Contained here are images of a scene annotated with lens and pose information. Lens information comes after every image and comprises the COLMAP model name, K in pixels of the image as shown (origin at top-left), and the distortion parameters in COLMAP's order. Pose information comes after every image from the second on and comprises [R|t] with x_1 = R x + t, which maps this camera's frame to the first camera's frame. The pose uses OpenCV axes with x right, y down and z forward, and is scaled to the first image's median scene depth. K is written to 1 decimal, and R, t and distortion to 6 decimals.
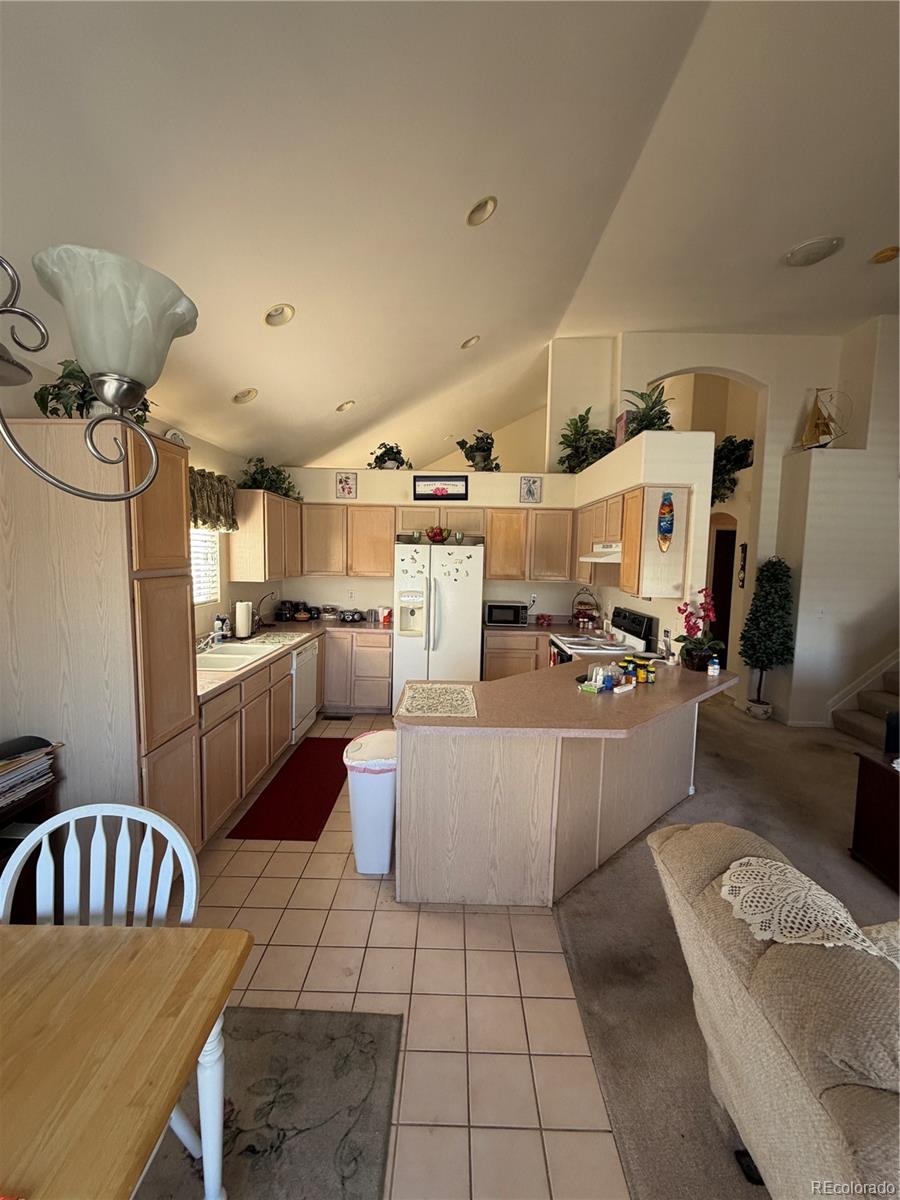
lens RADIAL K [[479.5, 0, 448.5], [0, 479.5, 594.2], [0, 0, 1]] dist [0.000591, 0.000307]
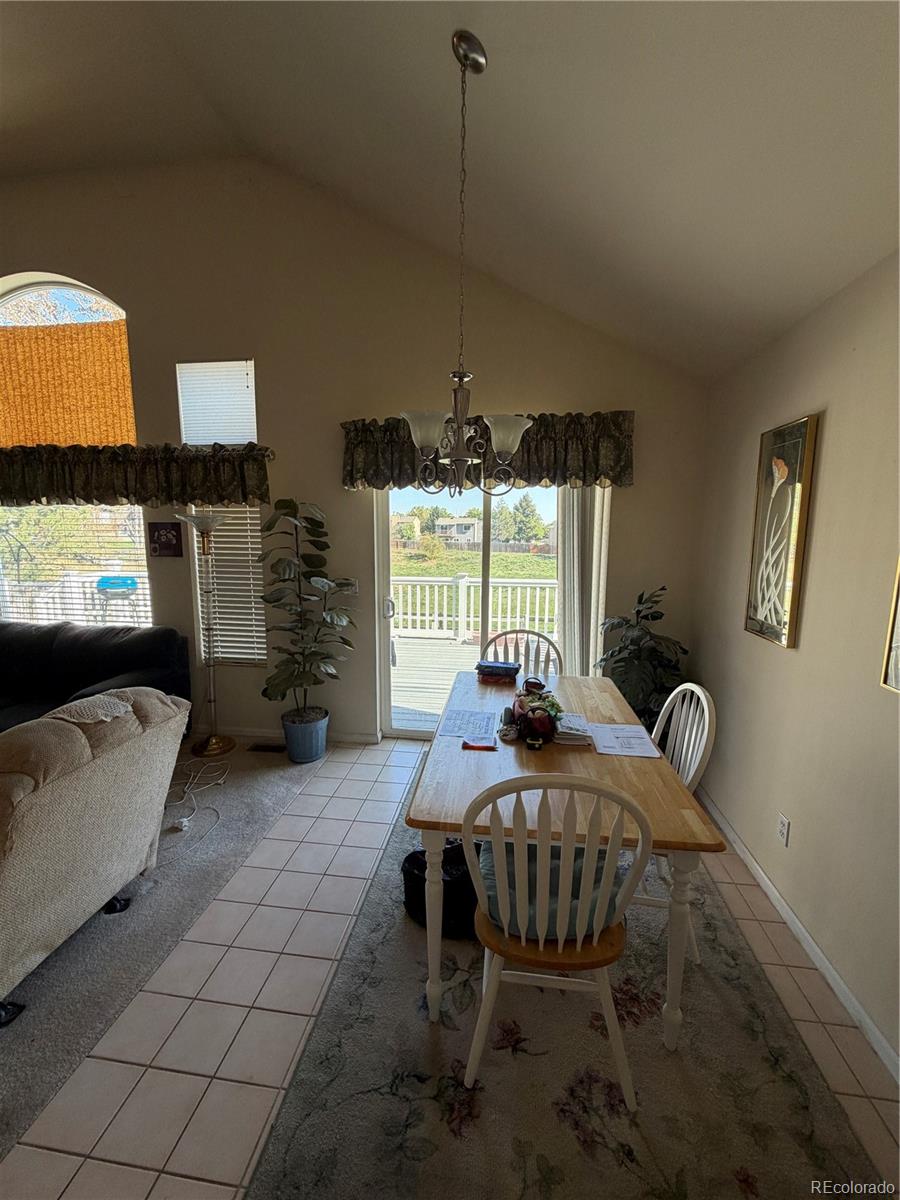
lens RADIAL K [[479.5, 0, 449.0], [0, 479.5, 593.6], [0, 0, 1]] dist [0.000591, 0.000307]
pose [[-0.992374, -0.044178, 0.115072, -0.193234], [-0.017922, 0.975357, 0.219902, -0.039980], [-0.121951, 0.216163, -0.968711, 0.630581]]
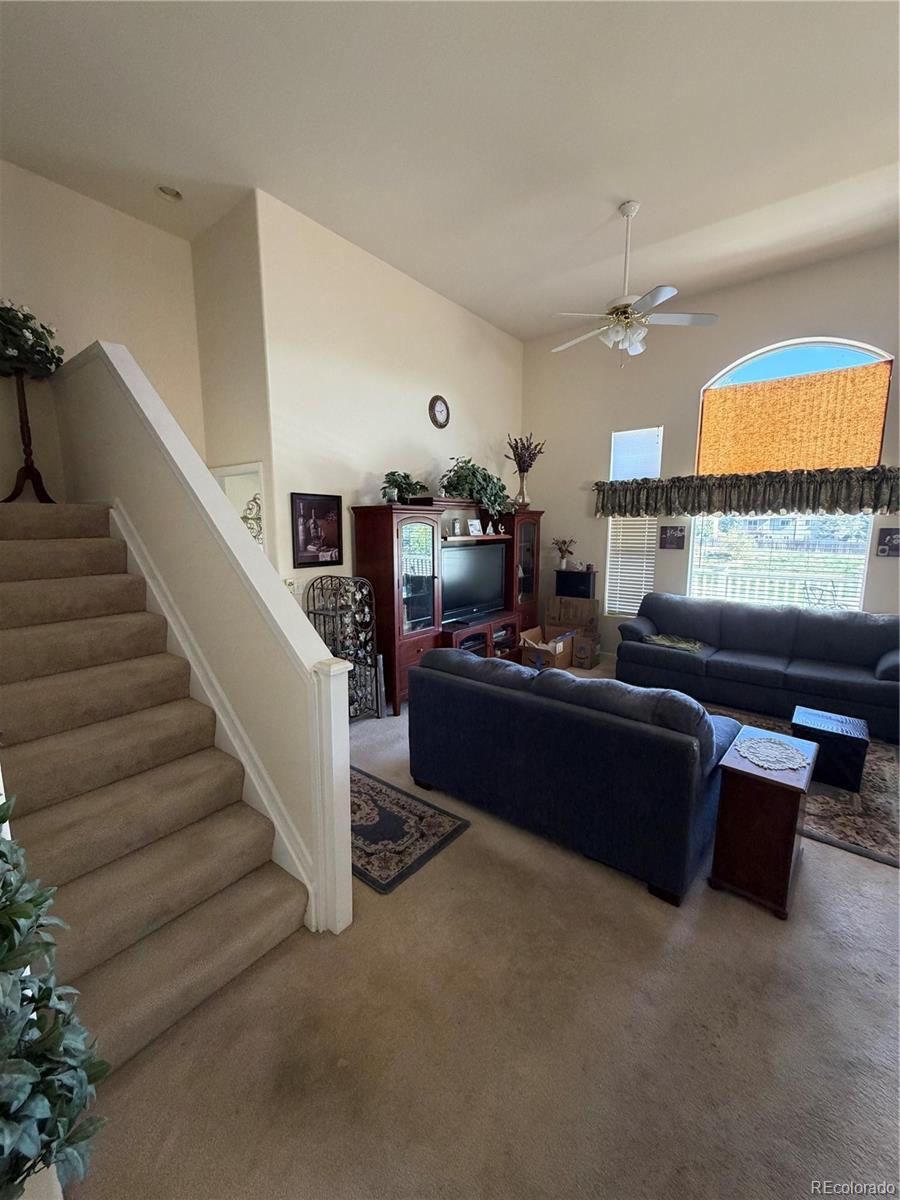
lens RADIAL K [[479.5, 0, 447.5], [0, 479.5, 597.8], [0, 0, 1]] dist [0.000591, 0.000307]
pose [[-0.790826, -0.112438, 0.601625, 0.622072], [0.036911, 0.972430, 0.230256, -0.098112], [-0.610927, 0.204299, -0.764873, 1.301953]]
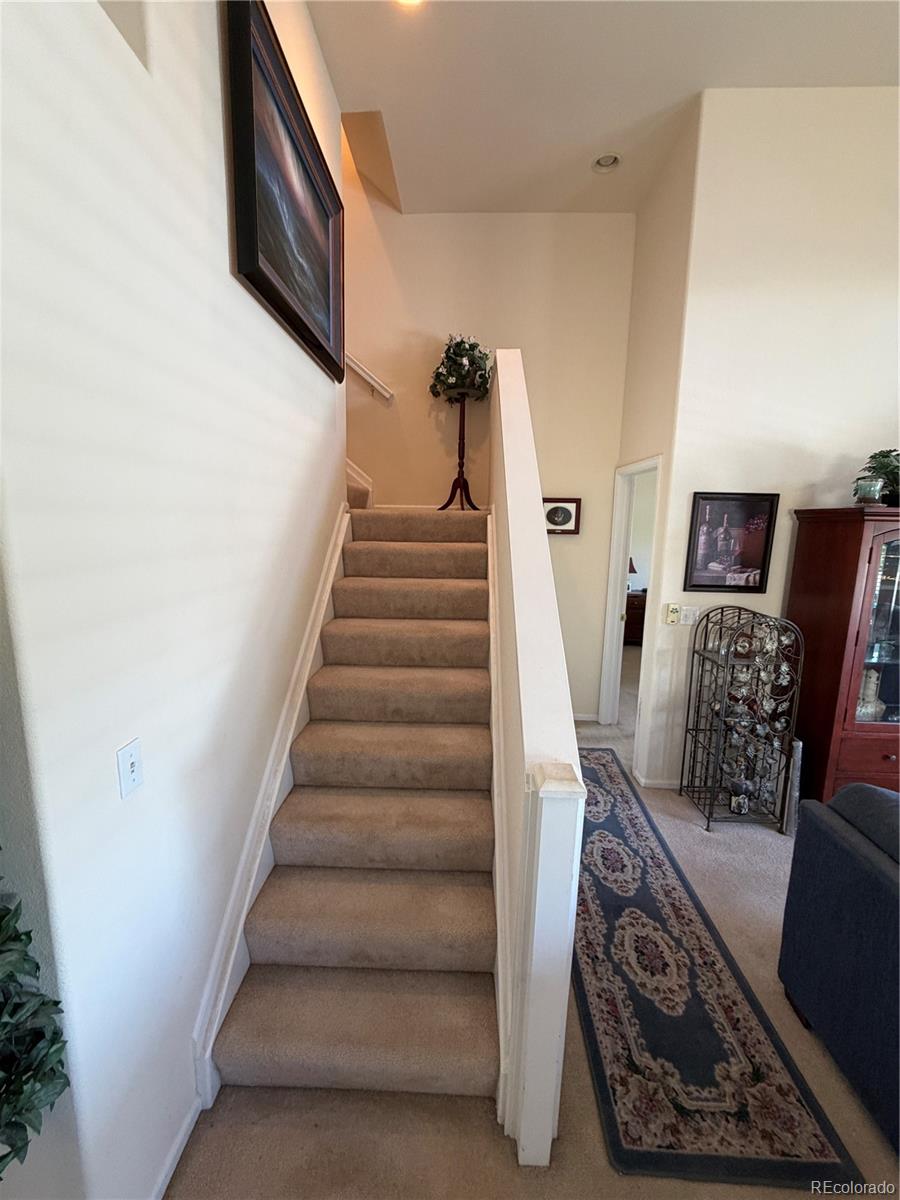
lens RADIAL K [[479.5, 0, 450.4], [0, 479.5, 597.1], [0, 0, 1]] dist [0.000591, 0.000307]
pose [[0.024200, -0.186190, 0.982216, 0.723952], [0.069837, 0.980418, 0.184128, -0.096749], [-0.997265, 0.064139, 0.036729, 1.056117]]
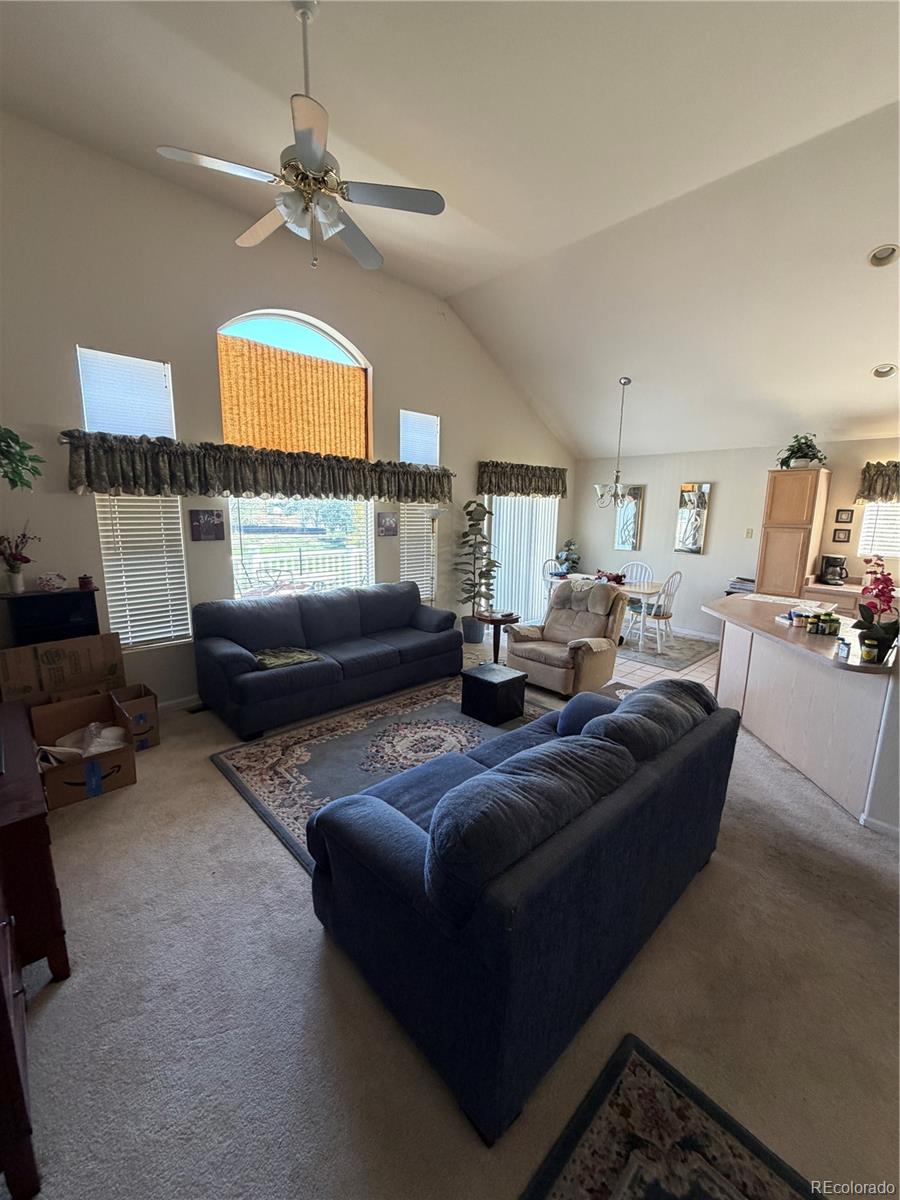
lens RADIAL K [[479.5, 0, 451.6], [0, 479.5, 597.7], [0, 0, 1]] dist [0.000591, 0.000307]
pose [[-0.709723, 0.096084, -0.697897, 1.349719], [-0.089767, 0.970245, 0.224868, -0.049857], [0.698738, 0.222243, -0.679981, 0.893039]]
